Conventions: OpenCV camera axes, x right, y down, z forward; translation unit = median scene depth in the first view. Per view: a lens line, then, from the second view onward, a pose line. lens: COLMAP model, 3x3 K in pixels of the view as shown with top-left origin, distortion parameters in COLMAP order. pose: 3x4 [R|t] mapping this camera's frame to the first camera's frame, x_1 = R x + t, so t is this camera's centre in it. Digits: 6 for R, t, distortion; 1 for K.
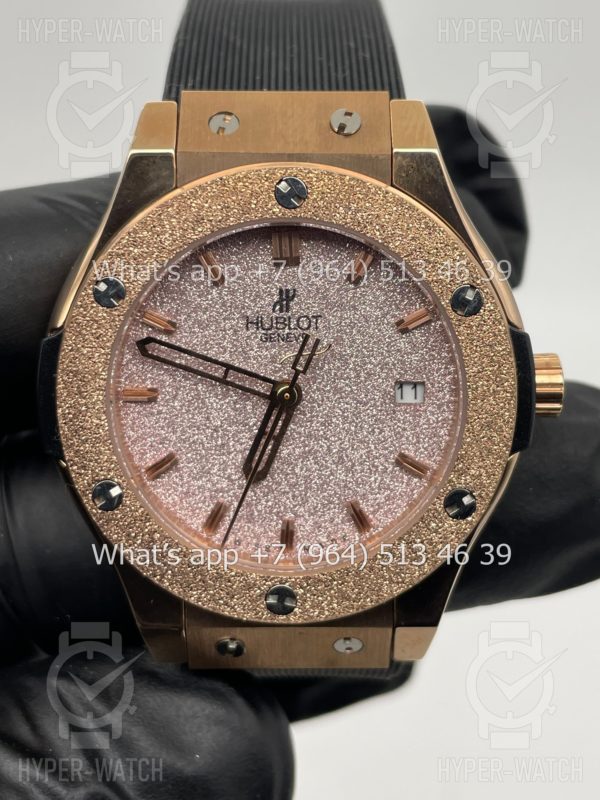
lens RADIAL K [[1213.3, 0, 300.0], [0, 1213.3, 400.0], [0, 0, 1]] dist [0.233699, -0.023873]
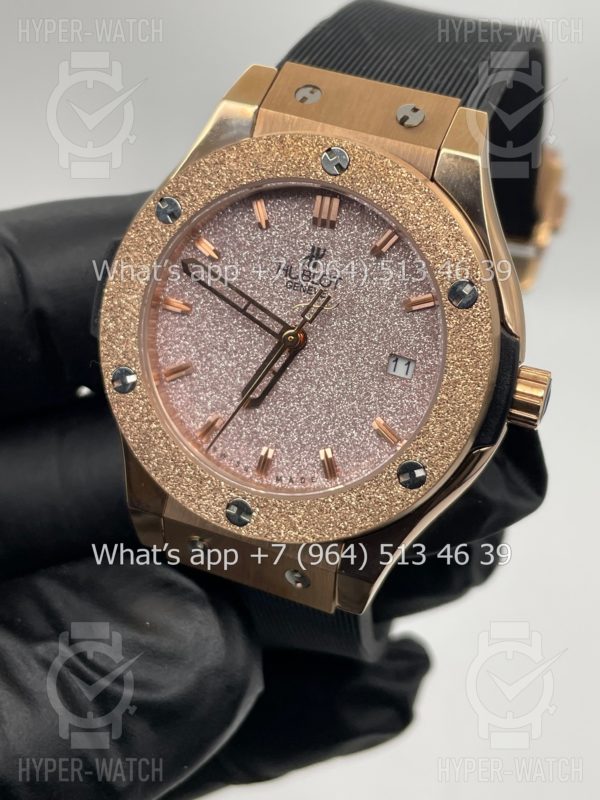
lens RADIAL K [[1213.3, 0, 300.0], [0, 1213.3, 400.0], [0, 0, 1]] dist [0.233699, -0.023873]
pose [[0.927864, 0.269237, -0.258030, 0.301055], [-0.281047, 0.959649, -0.009303, 0.059282], [0.245113, 0.081151, 0.966092, -0.080823]]
